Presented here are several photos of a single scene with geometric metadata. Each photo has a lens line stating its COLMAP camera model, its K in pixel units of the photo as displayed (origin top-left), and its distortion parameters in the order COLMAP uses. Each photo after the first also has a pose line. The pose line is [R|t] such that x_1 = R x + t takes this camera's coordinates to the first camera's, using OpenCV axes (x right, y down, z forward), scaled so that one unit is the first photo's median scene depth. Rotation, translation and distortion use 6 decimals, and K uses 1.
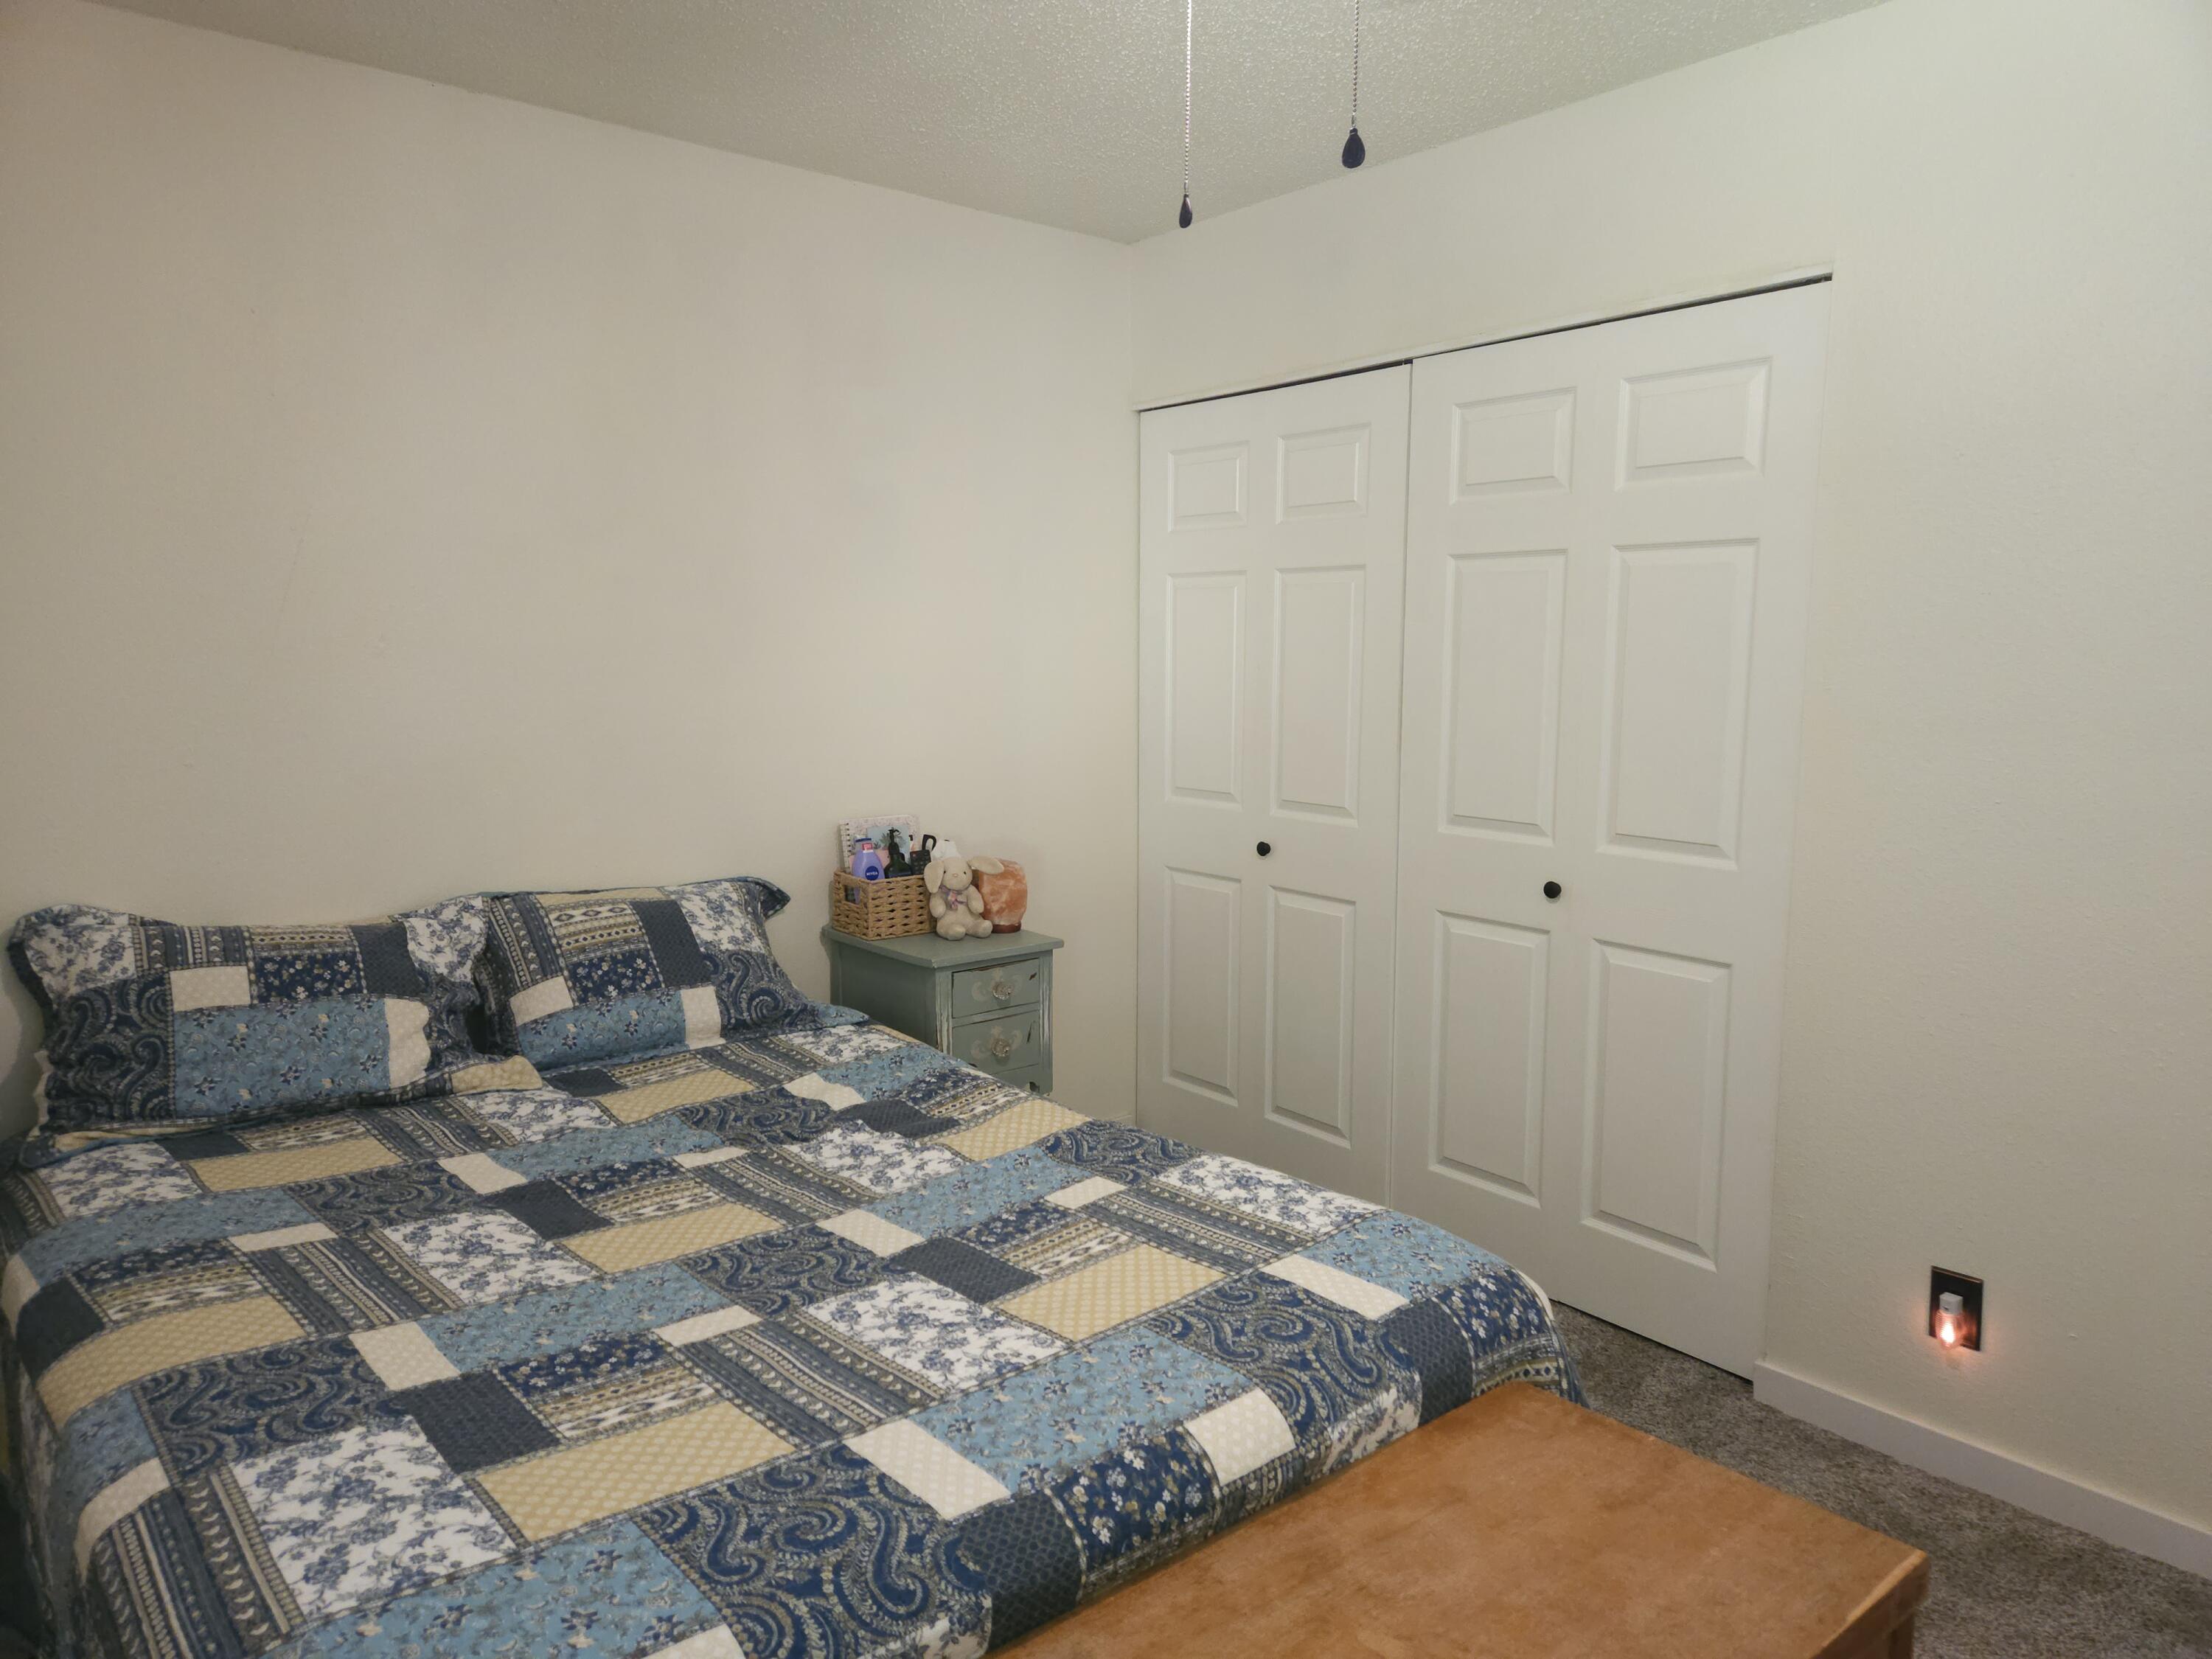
lens RADIAL K [[1475.9, 0, 1109.8], [0, 1475.9, 823.9], [0, 0, 1]] dist [0.089814, -0.077303]
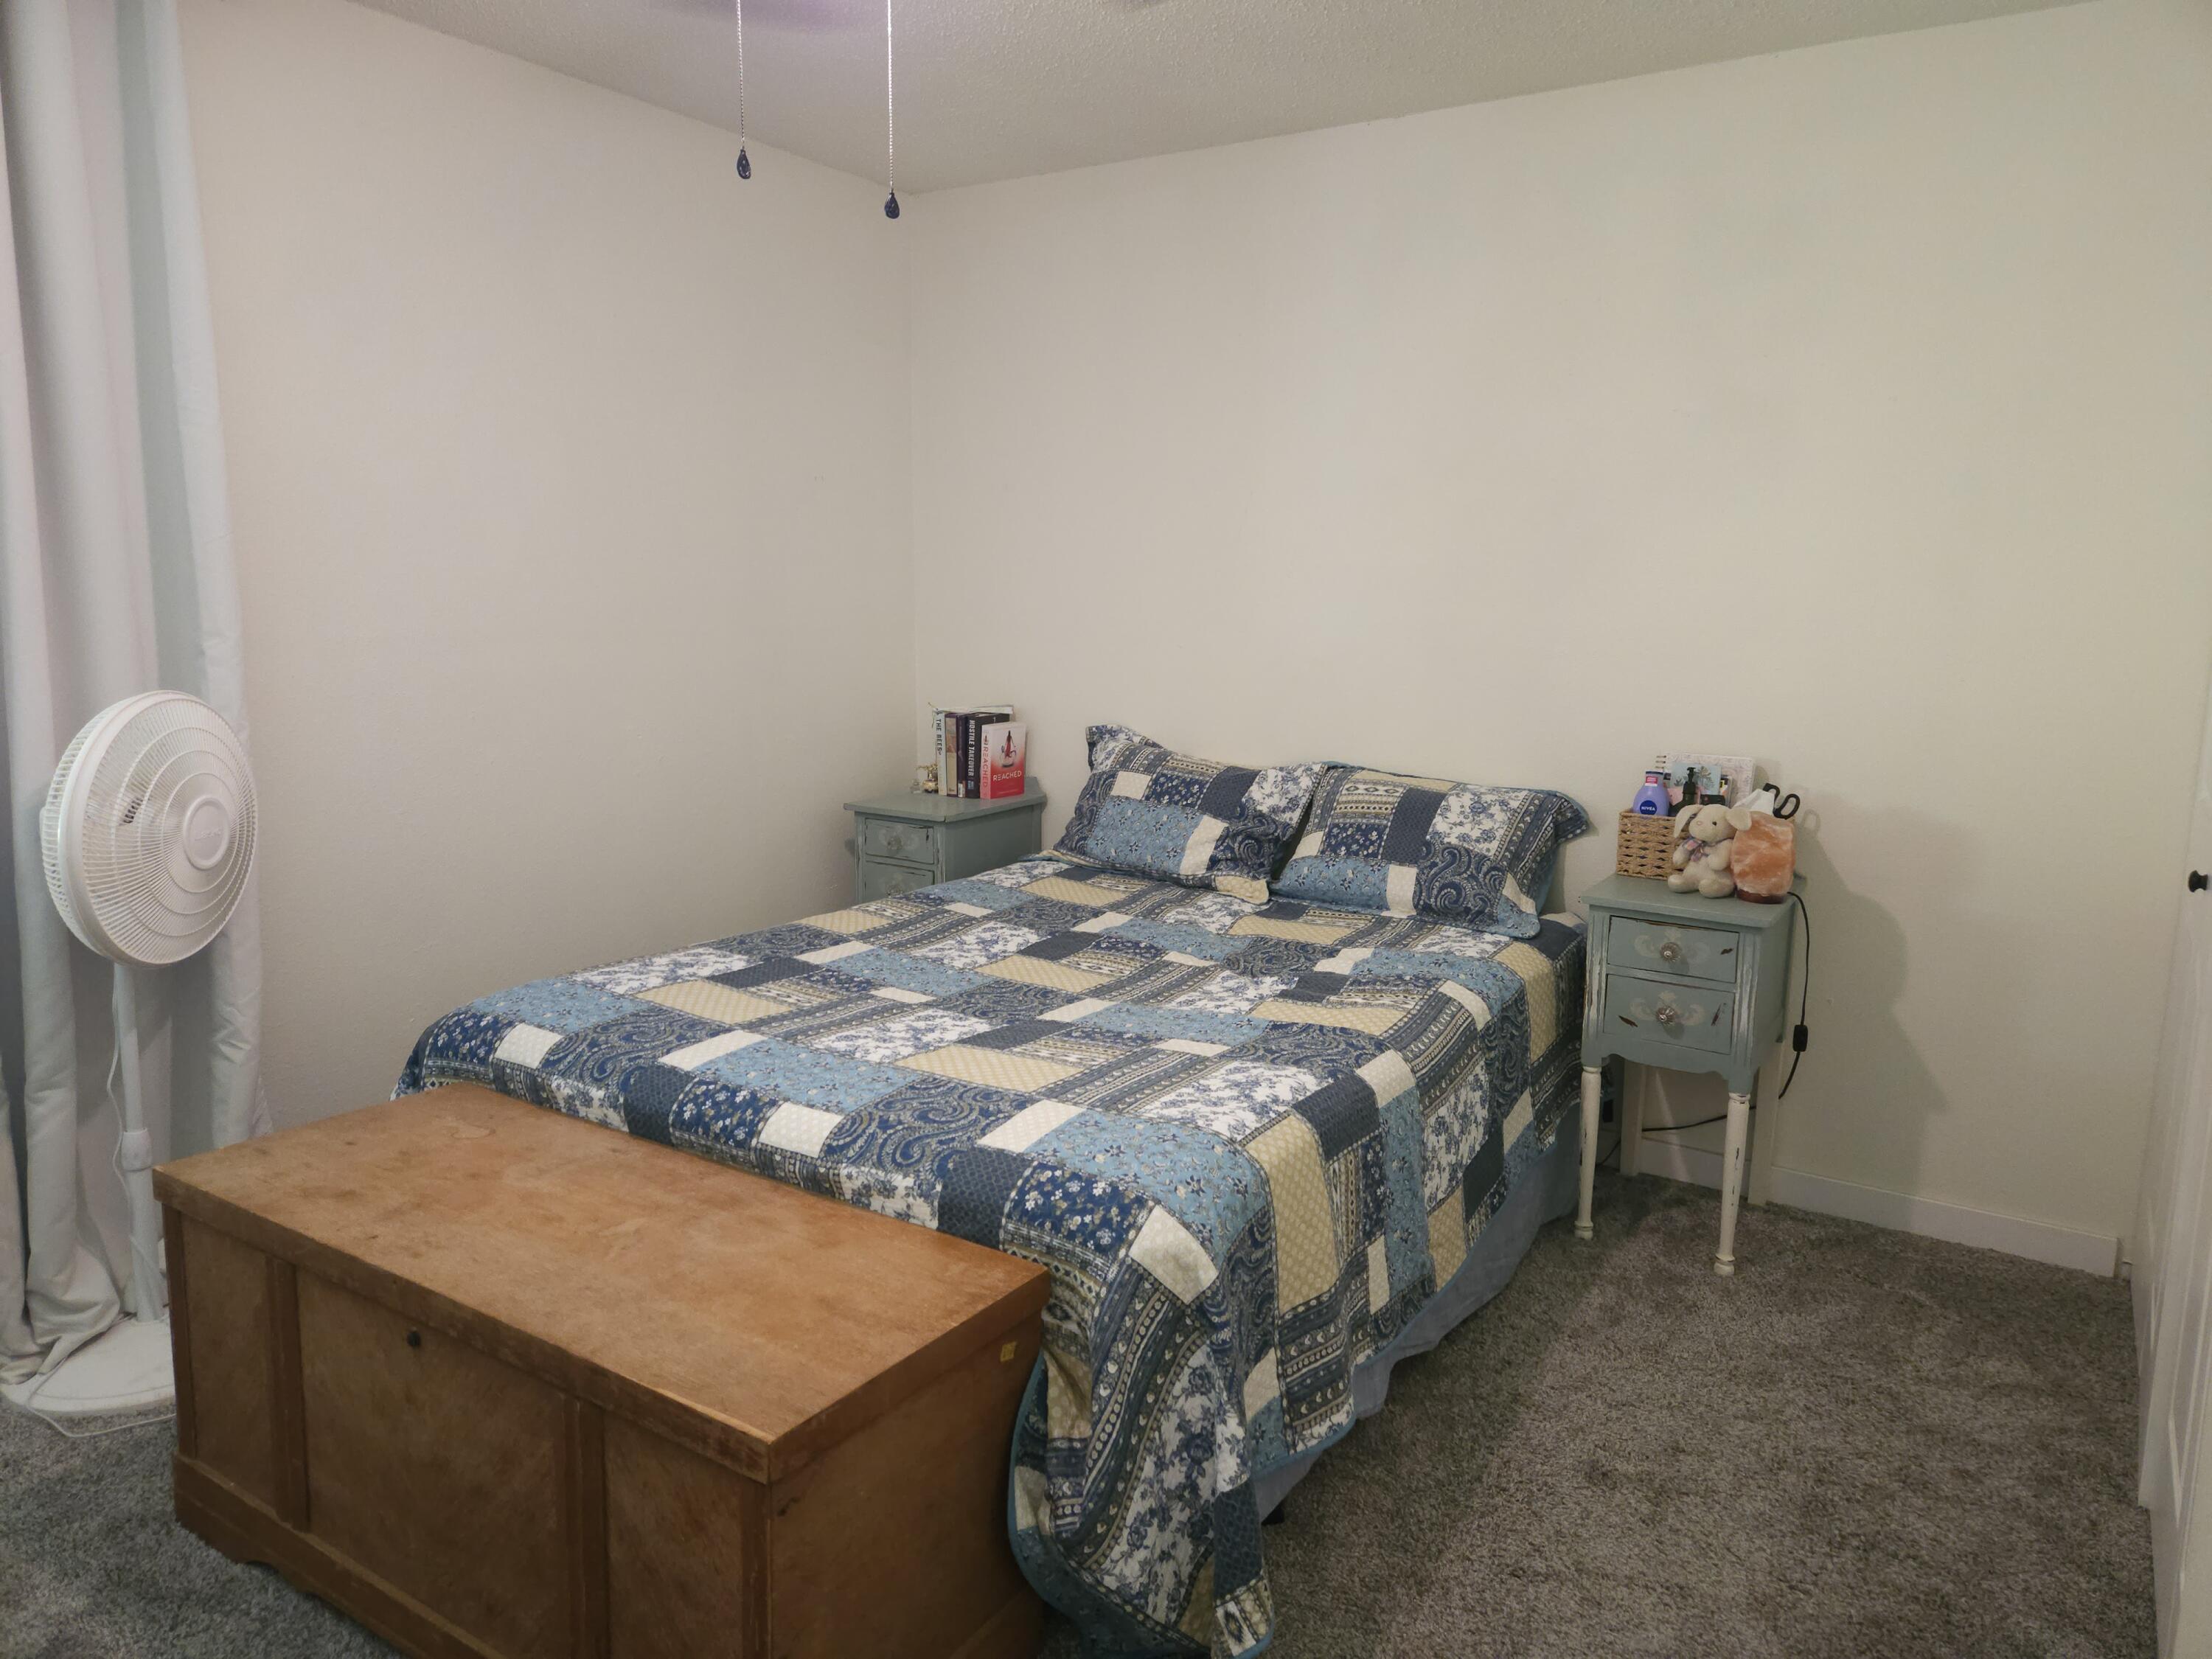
lens RADIAL K [[1475.9, 0, 1109.8], [0, 1475.9, 823.9], [0, 0, 1]] dist [0.089814, -0.077303]
pose [[0.294733, 0.159650, -0.942149, 1.171744], [-0.130004, 0.983477, 0.125984, -0.058750], [0.946695, 0.085351, 0.310618, 0.689779]]
